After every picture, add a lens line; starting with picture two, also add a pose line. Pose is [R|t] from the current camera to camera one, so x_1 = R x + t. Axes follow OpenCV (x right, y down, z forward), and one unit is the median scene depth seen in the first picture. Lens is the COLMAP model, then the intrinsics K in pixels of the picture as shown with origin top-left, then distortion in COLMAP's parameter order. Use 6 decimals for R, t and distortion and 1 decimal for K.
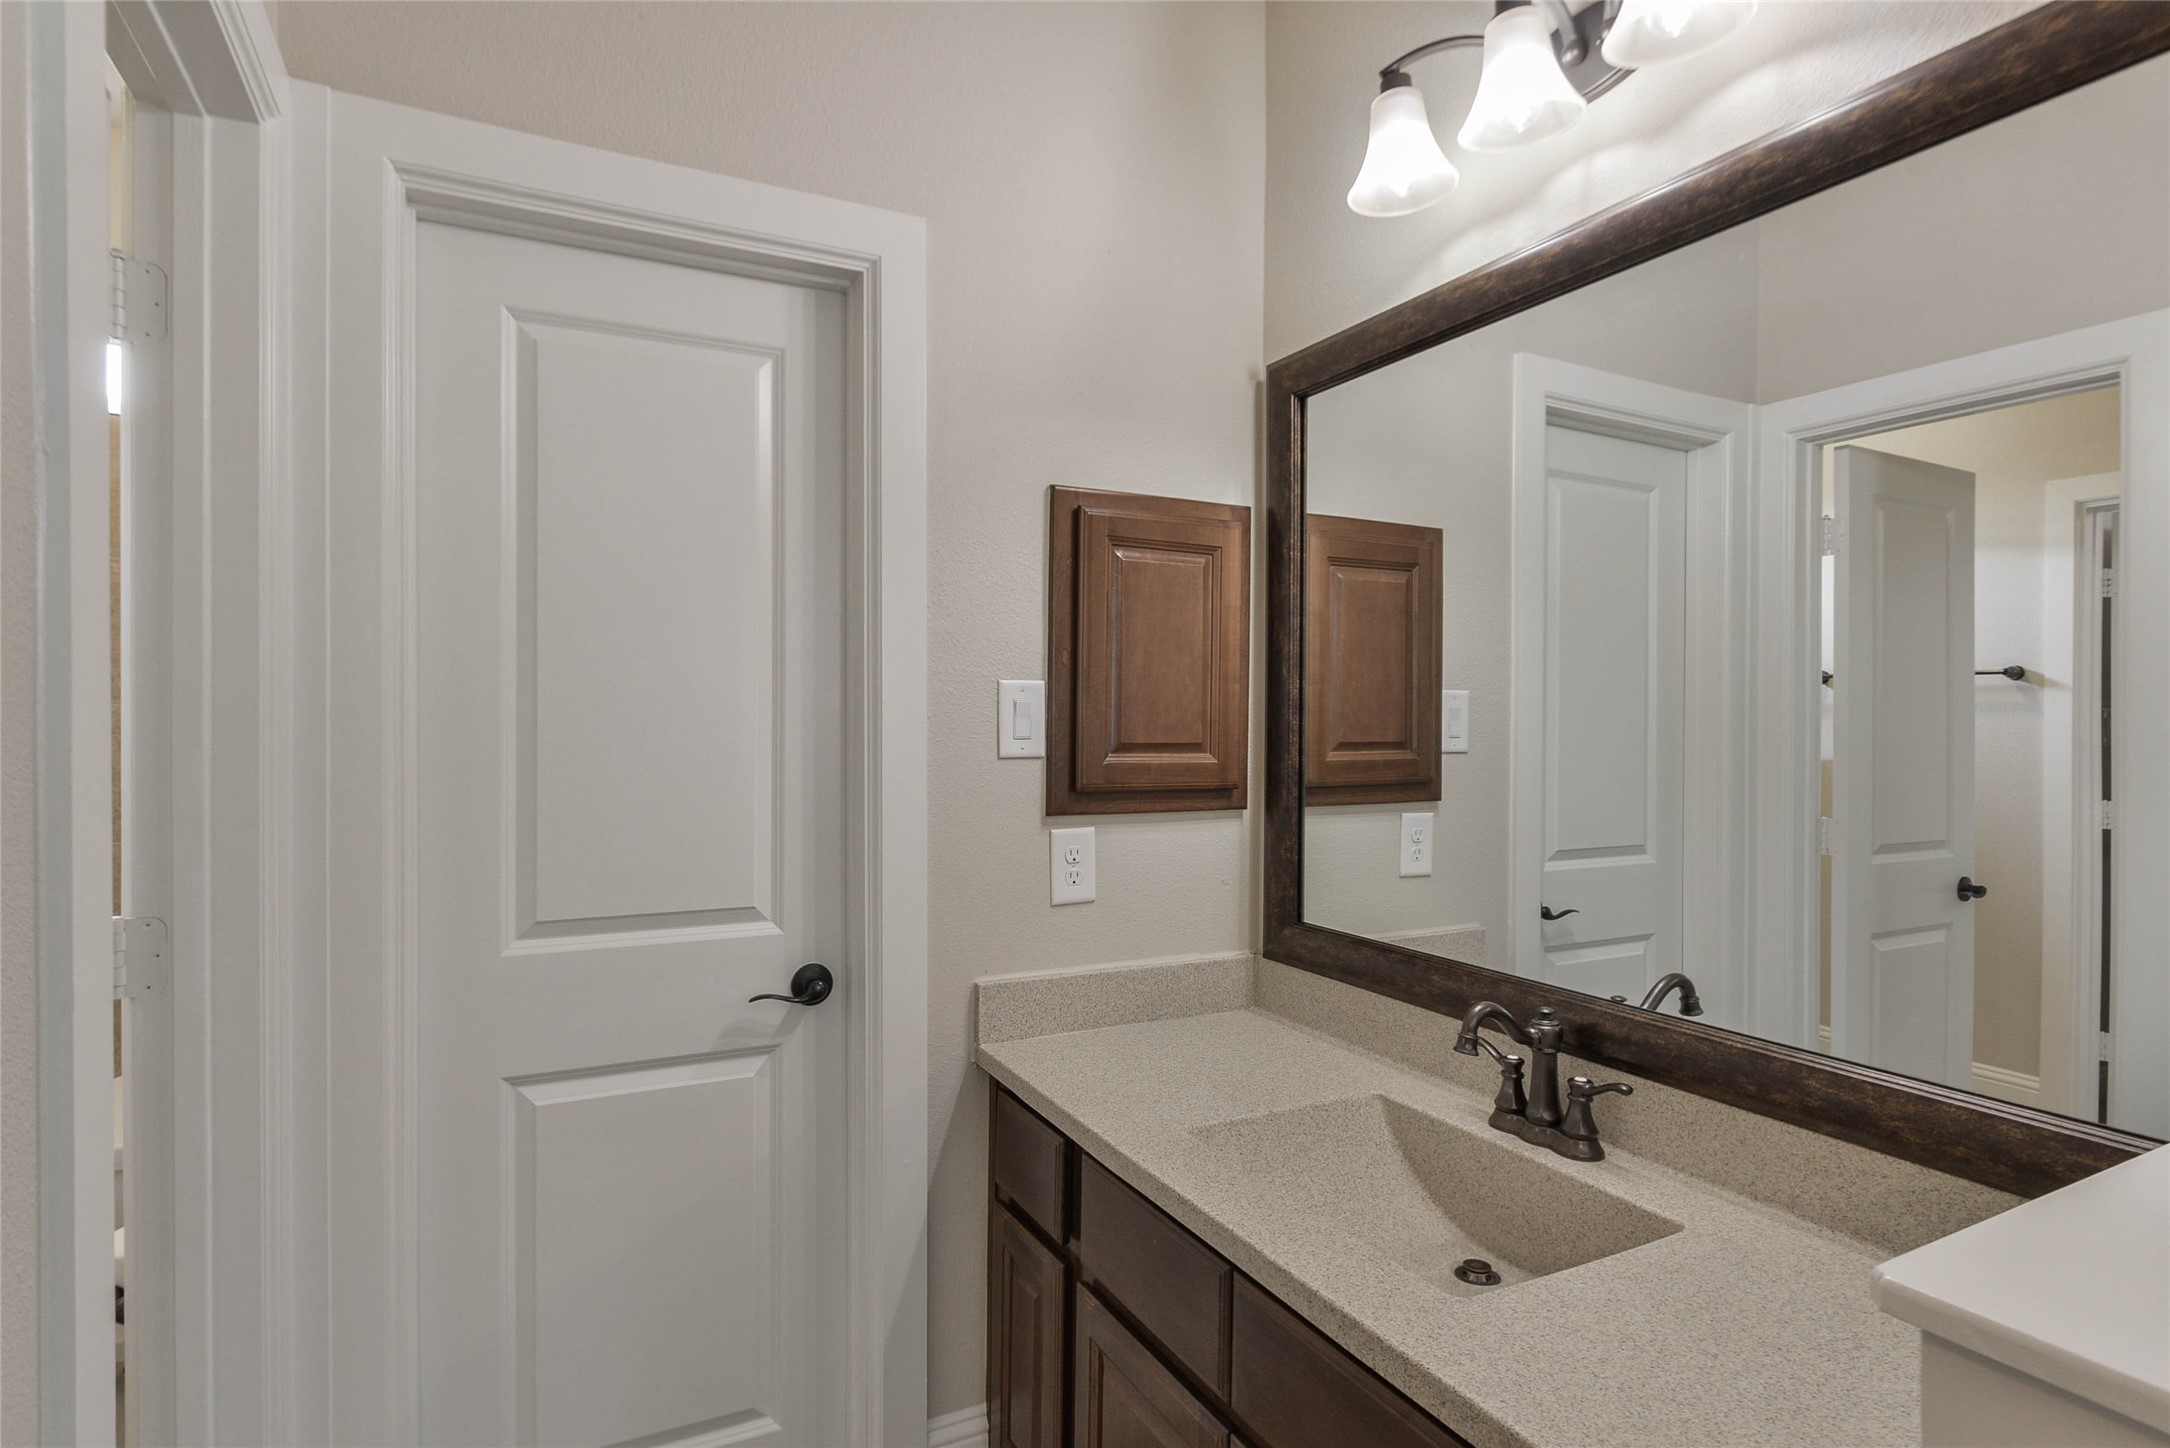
lens RADIAL K [[1132.7, 0, 1114.5], [0, 1132.7, 729.4], [0, 0, 1]] dist [0.002617, 0.000247]
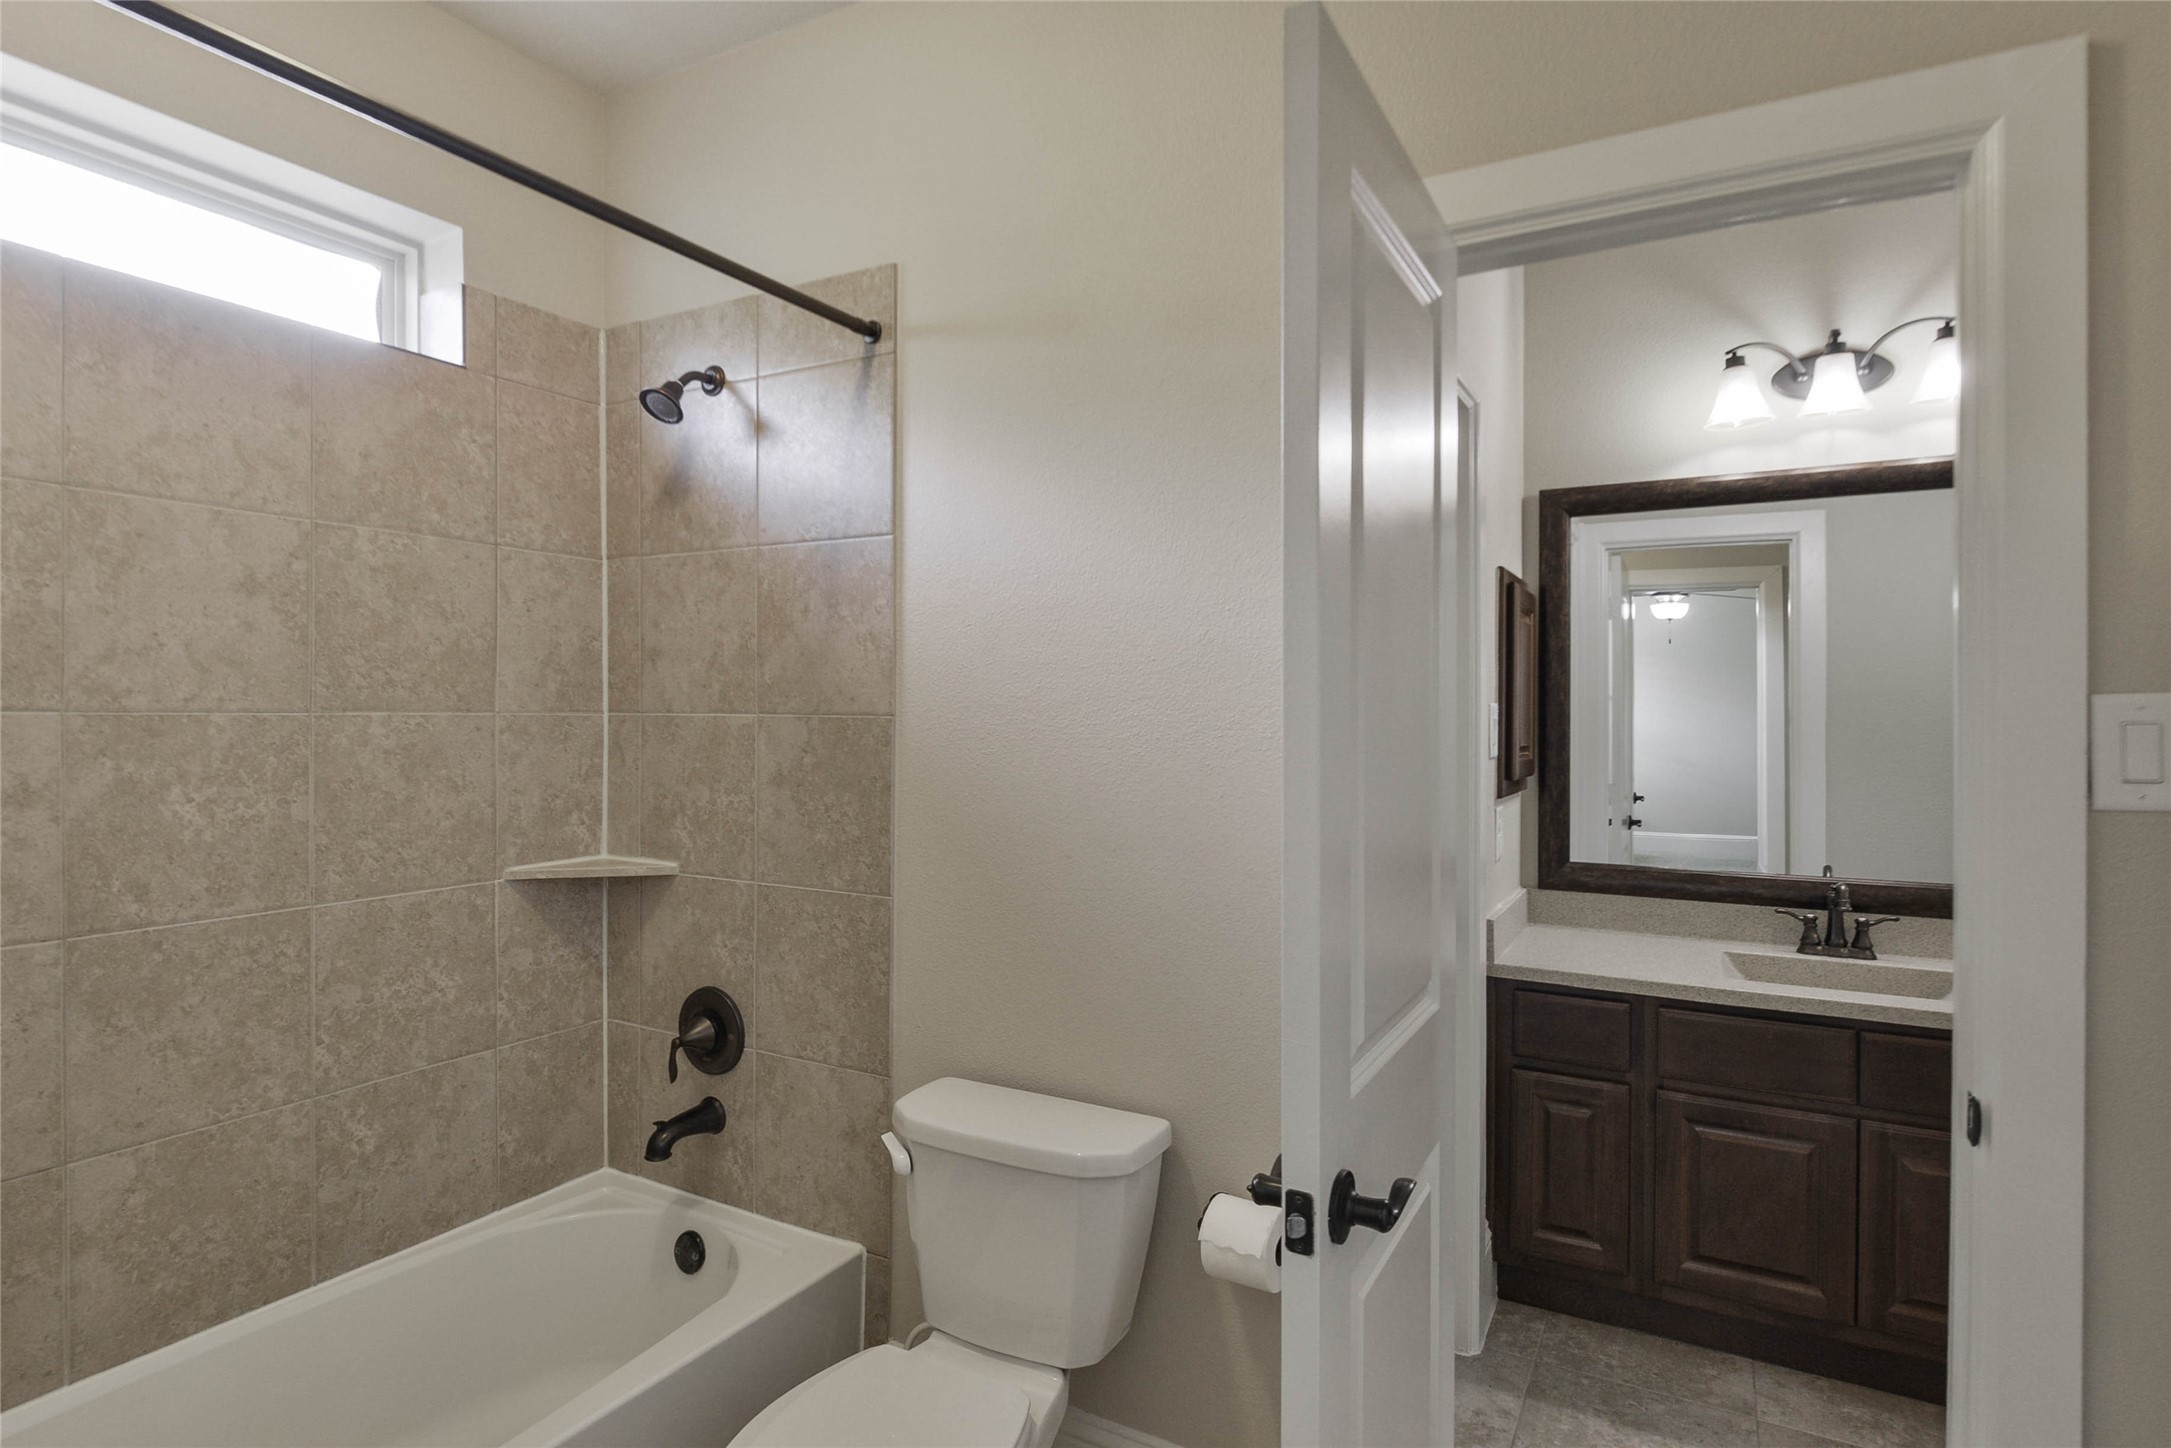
lens RADIAL K [[1114.2, 0, 1085.5], [0, 1114.2, 724.0], [0, 0, 1]] dist [-0.013470, -0.010325]
pose [[0.836148, -0.005044, 0.548481, -1.256186], [-0.000991, 0.999942, 0.010706, -0.031176], [-0.548503, -0.009495, 0.836094, 0.117748]]
